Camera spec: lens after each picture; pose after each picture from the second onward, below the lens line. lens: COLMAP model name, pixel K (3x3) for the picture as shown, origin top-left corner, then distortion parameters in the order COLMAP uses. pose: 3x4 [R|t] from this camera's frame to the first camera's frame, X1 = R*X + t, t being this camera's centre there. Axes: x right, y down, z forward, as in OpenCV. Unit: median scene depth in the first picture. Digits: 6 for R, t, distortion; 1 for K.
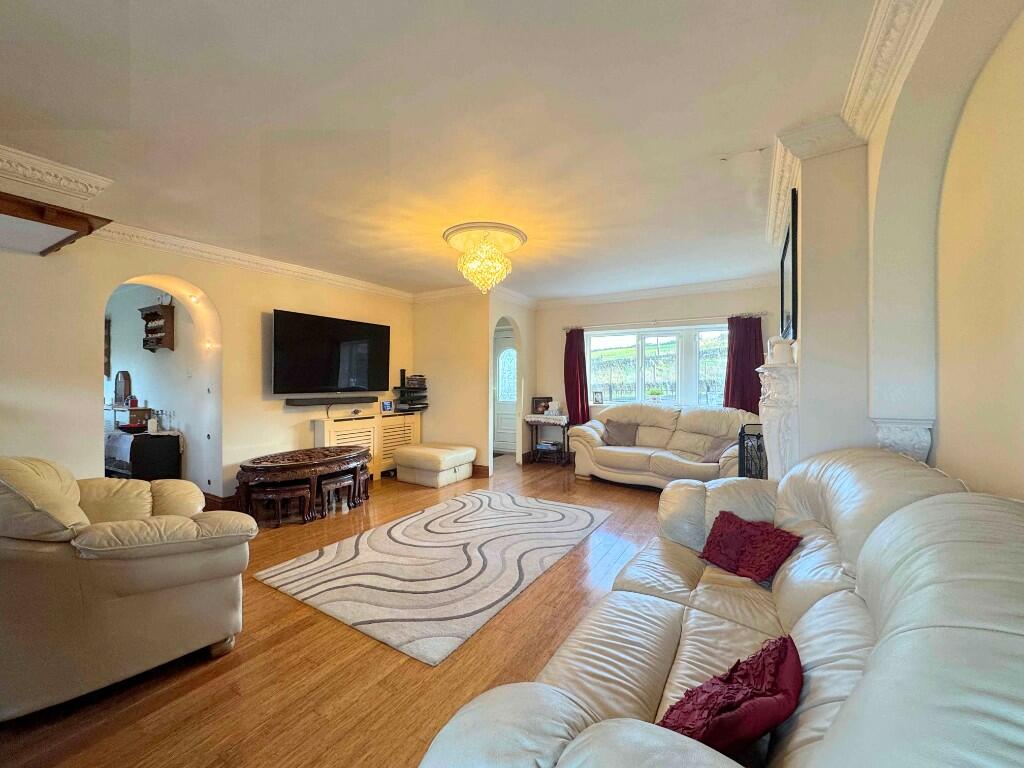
lens RADIAL K [[410.3, 0, 512.0], [0, 410.3, 384.0], [0, 0, 1]] dist [-0.000259, -0.000036]
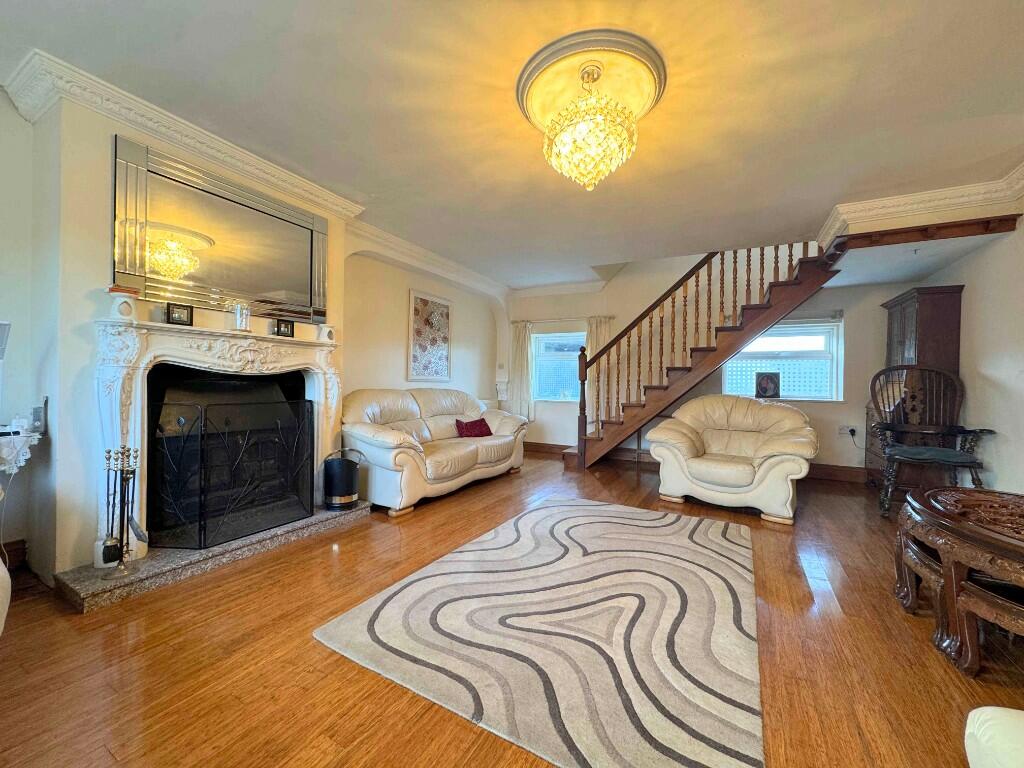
lens RADIAL K [[410.3, 0, 512.0], [0, 410.3, 384.0], [0, 0, 1]] dist [-0.000259, -0.000036]
pose [[-0.999412, -0.002474, -0.034193, 0.063765], [-0.002617, 0.999988, 0.004137, 0.050098], [0.034182, 0.004224, -0.999407, 1.786875]]
